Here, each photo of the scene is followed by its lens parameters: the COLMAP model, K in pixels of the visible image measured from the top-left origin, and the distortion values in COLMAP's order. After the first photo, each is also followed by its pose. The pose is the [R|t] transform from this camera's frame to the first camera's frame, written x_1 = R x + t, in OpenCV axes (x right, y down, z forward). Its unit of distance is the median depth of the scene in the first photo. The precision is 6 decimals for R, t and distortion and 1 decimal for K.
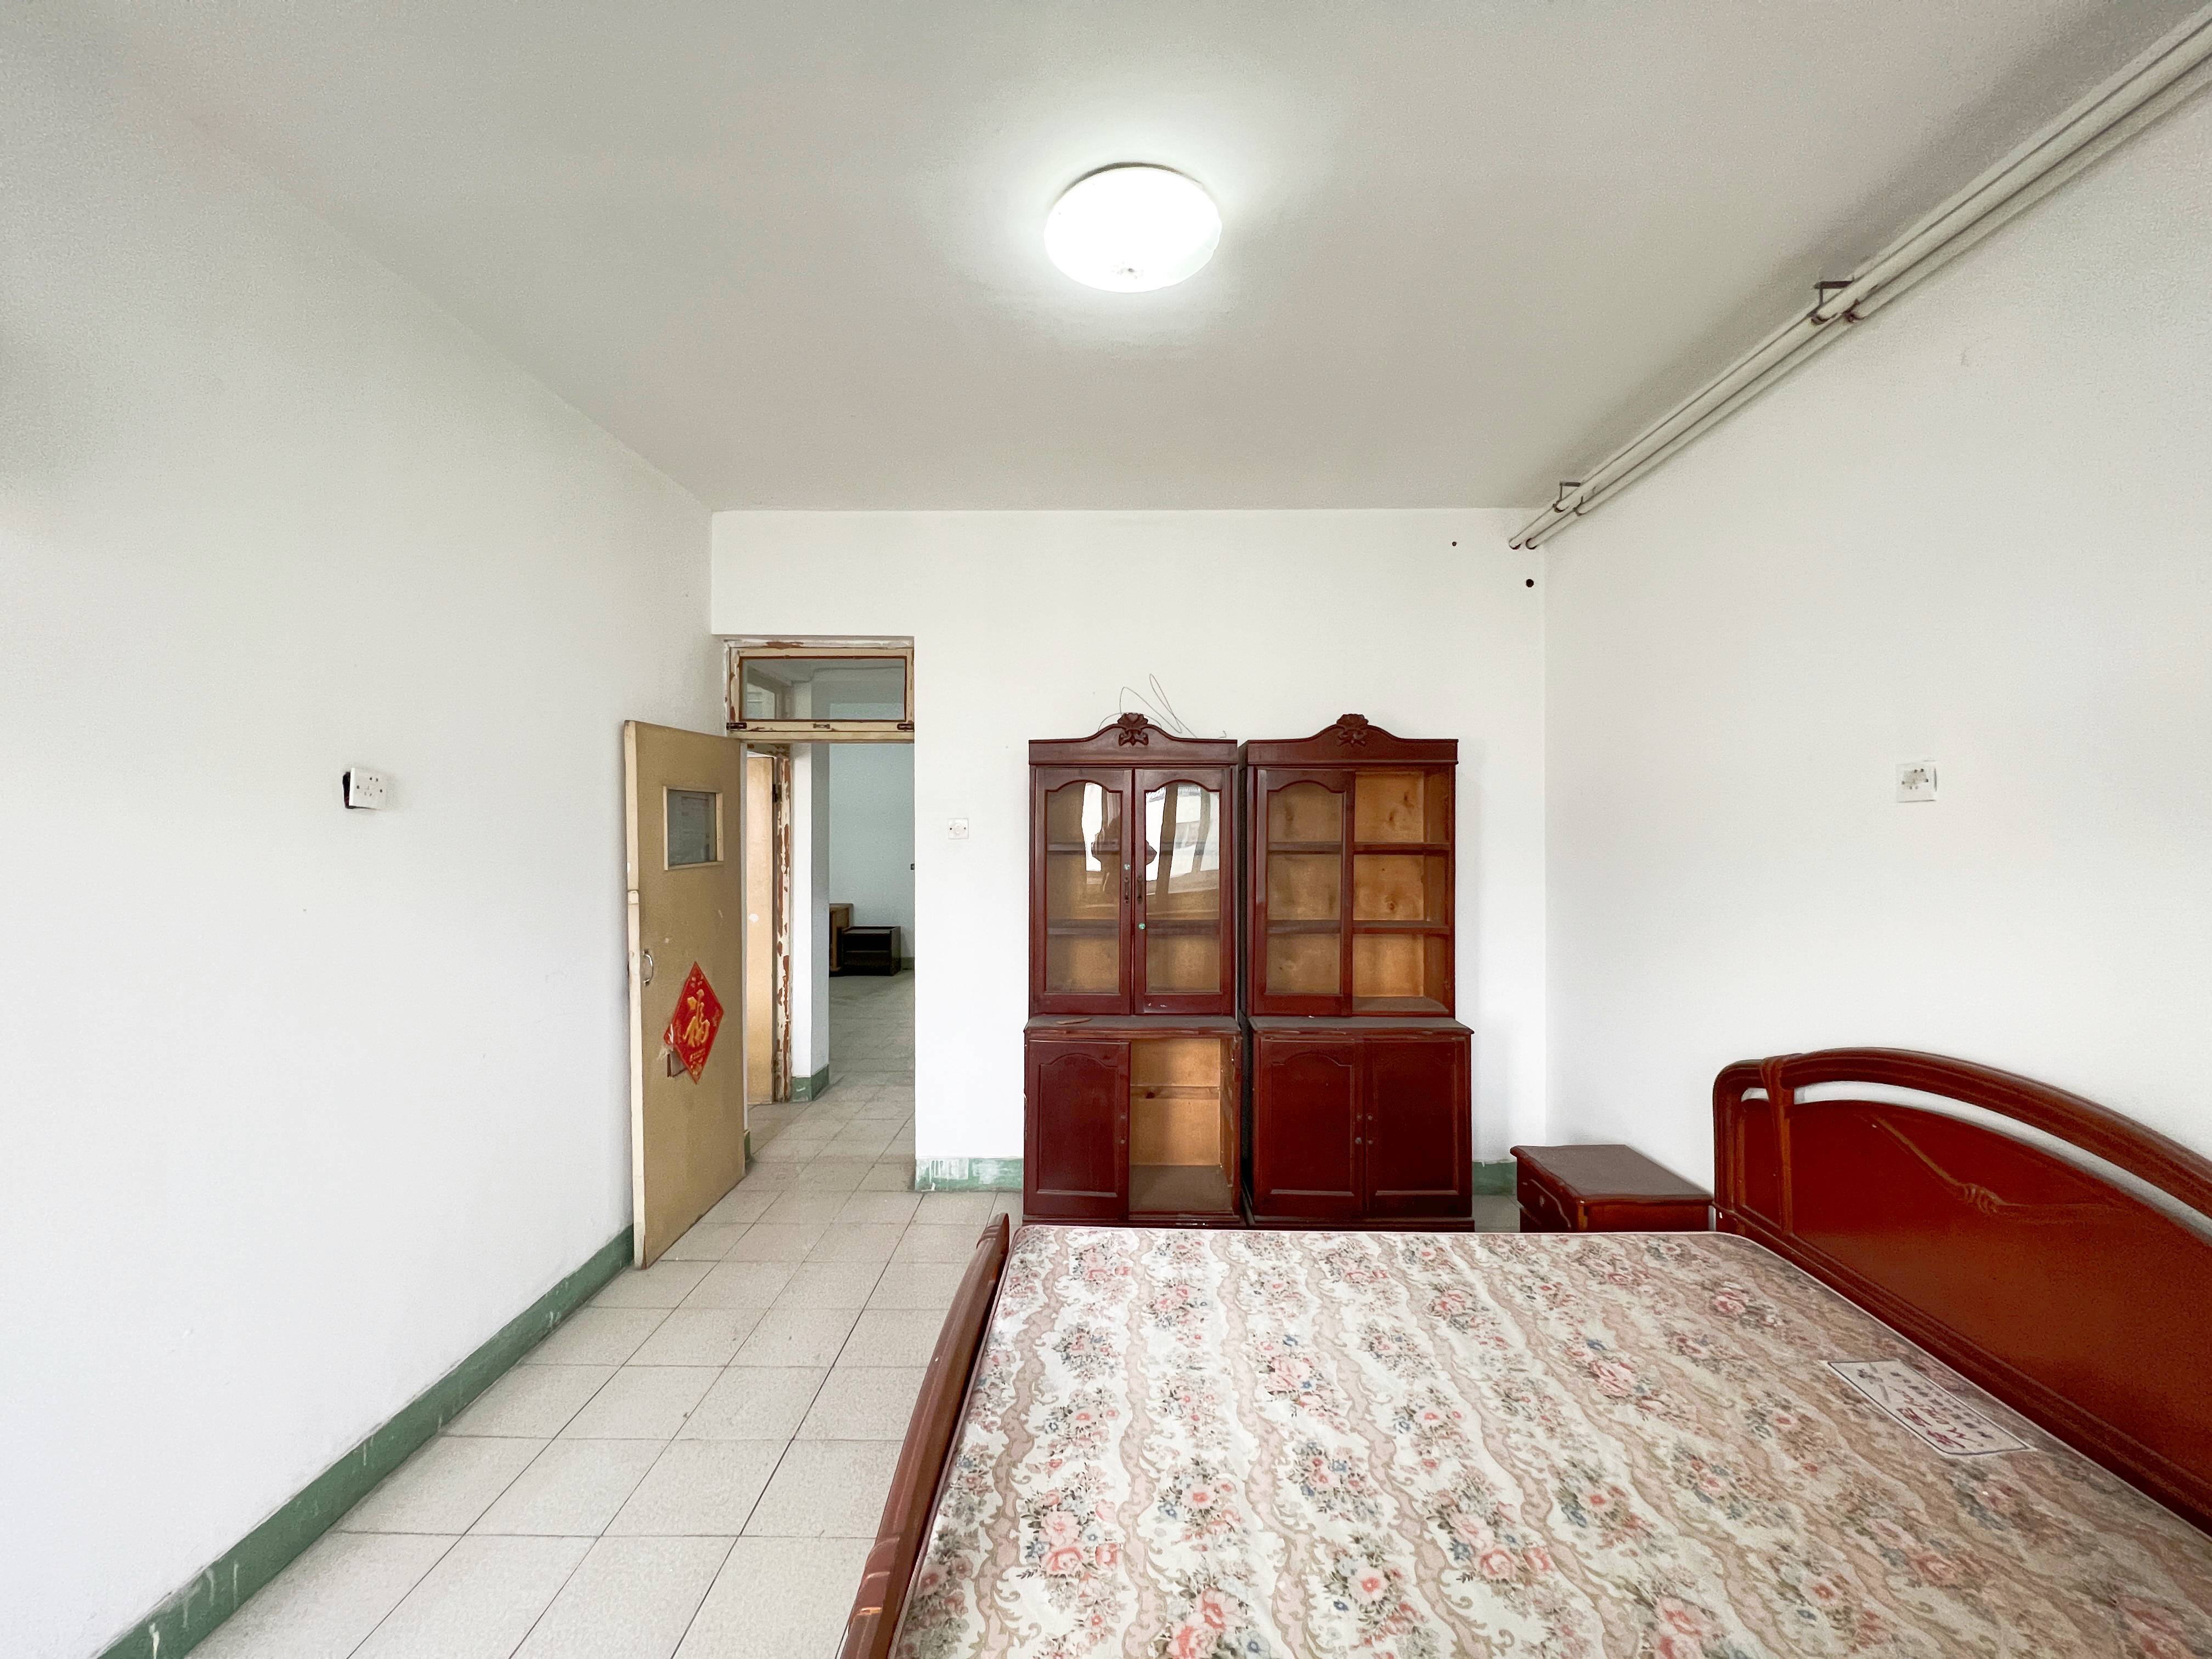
lens RADIAL K [[883.0, 0, 1103.6], [0, 883.0, 823.6], [0, 0, 1]] dist [-0.000814, -0.000118]
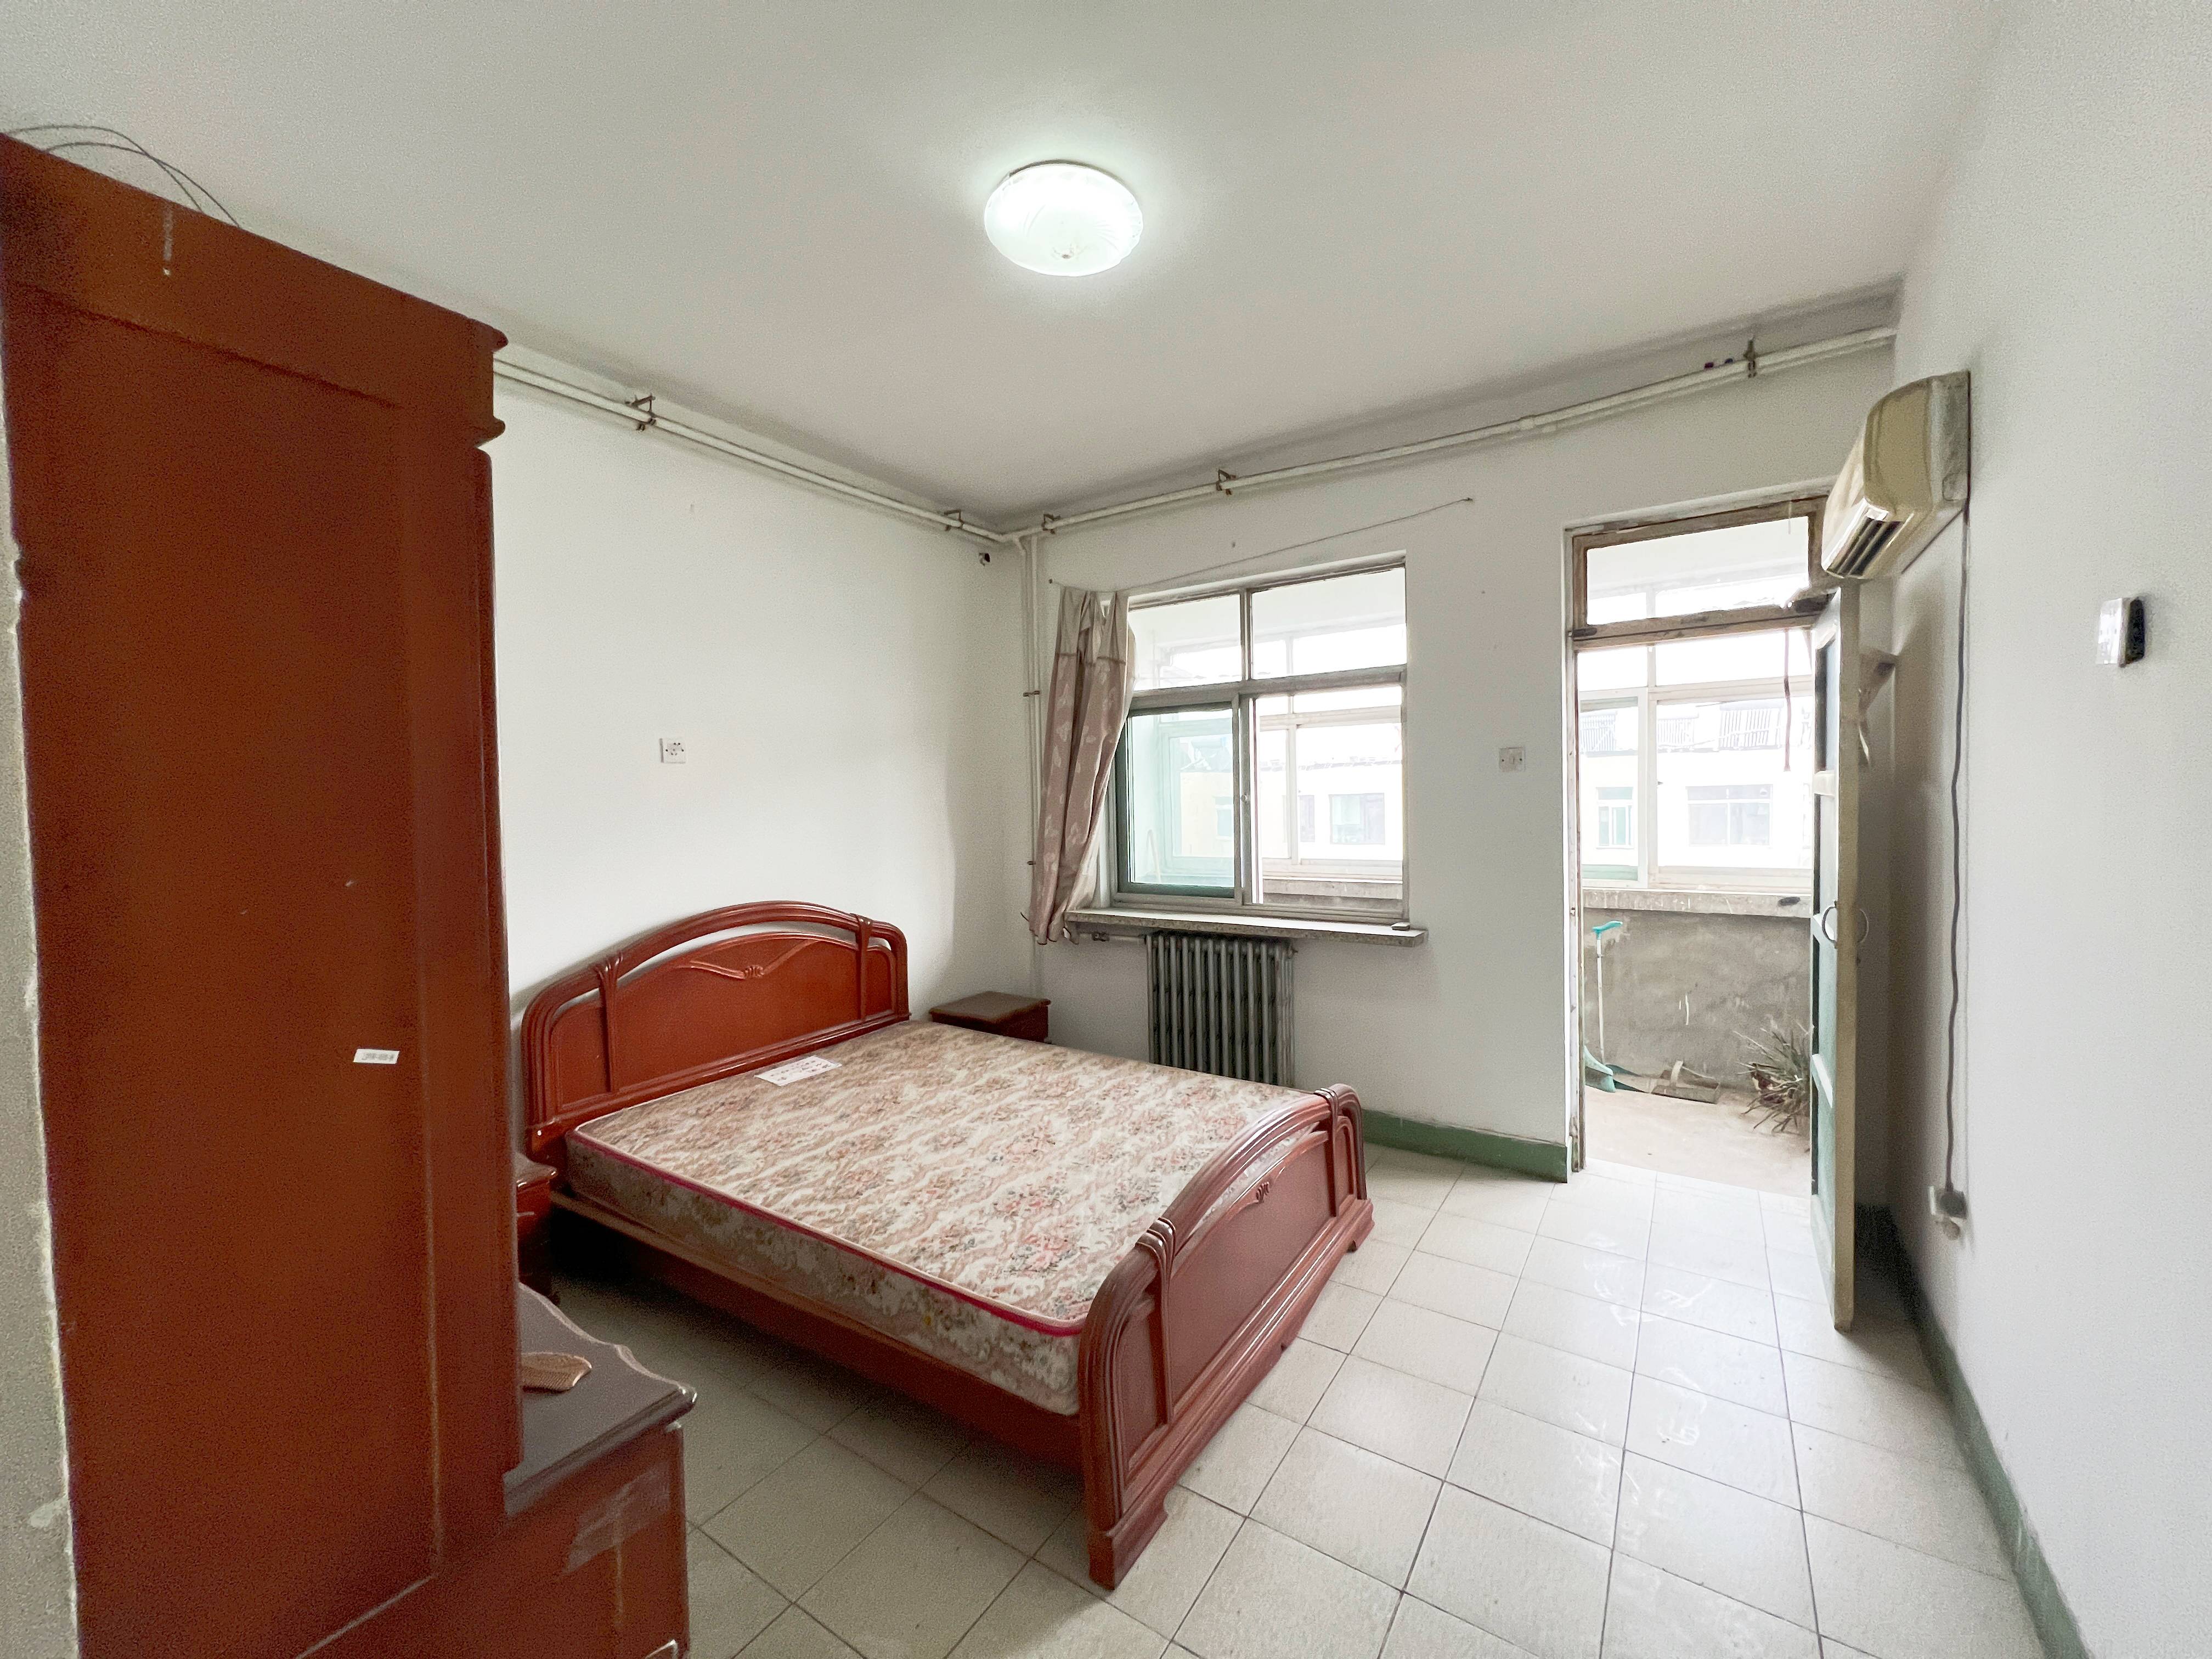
lens RADIAL K [[883.0, 0, 1103.6], [0, 883.0, 823.6], [0, 0, 1]] dist [-0.000814, -0.000118]
pose [[-0.842900, 0.002653, 0.538064, -0.654475], [0.018923, 0.999515, 0.024715, 0.064412], [-0.537737, 0.031015, -0.842542, 2.093553]]
